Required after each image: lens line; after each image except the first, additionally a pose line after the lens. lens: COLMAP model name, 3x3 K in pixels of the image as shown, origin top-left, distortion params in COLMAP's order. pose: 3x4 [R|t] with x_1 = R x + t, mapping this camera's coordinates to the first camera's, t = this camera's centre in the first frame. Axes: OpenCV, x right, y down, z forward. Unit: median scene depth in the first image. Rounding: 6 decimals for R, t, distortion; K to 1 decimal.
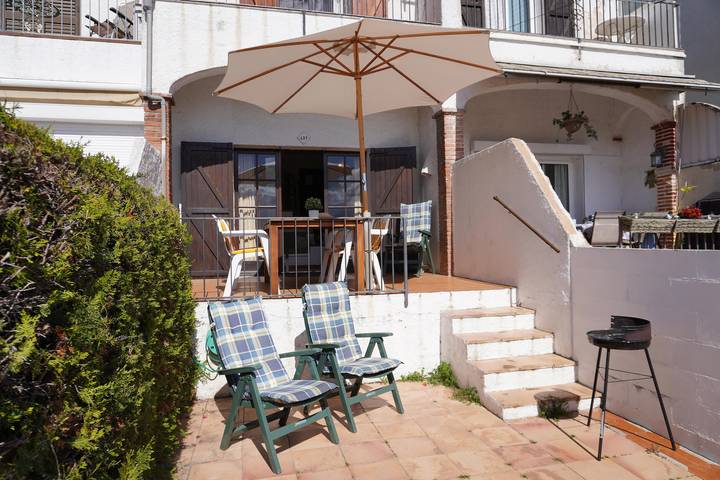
lens RADIAL K [[481.7, 0, 360.0], [0, 481.7, 240.0], [0, 0, 1]] dist [-0.054644, 0.041820]
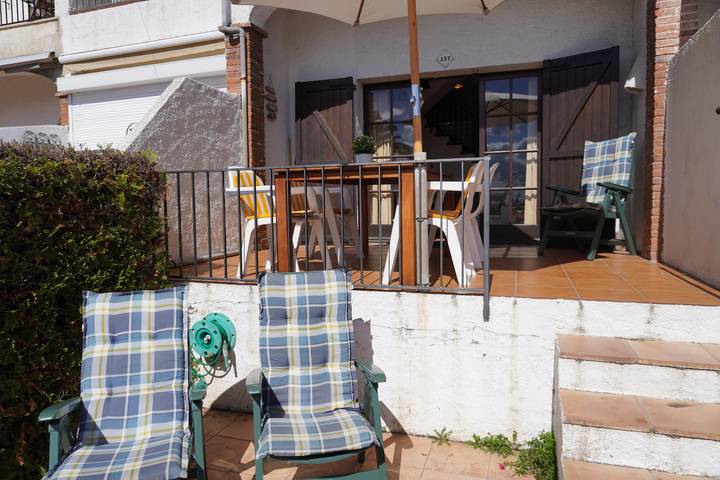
lens RADIAL K [[481.7, 0, 360.0], [0, 481.7, 240.0], [0, 0, 1]] dist [-0.054644, 0.041820]
pose [[0.845116, 0.043091, -0.532844, 0.190758], [0.003945, 0.996216, 0.086820, -0.001801], [0.534569, -0.075475, 0.841748, 0.330328]]
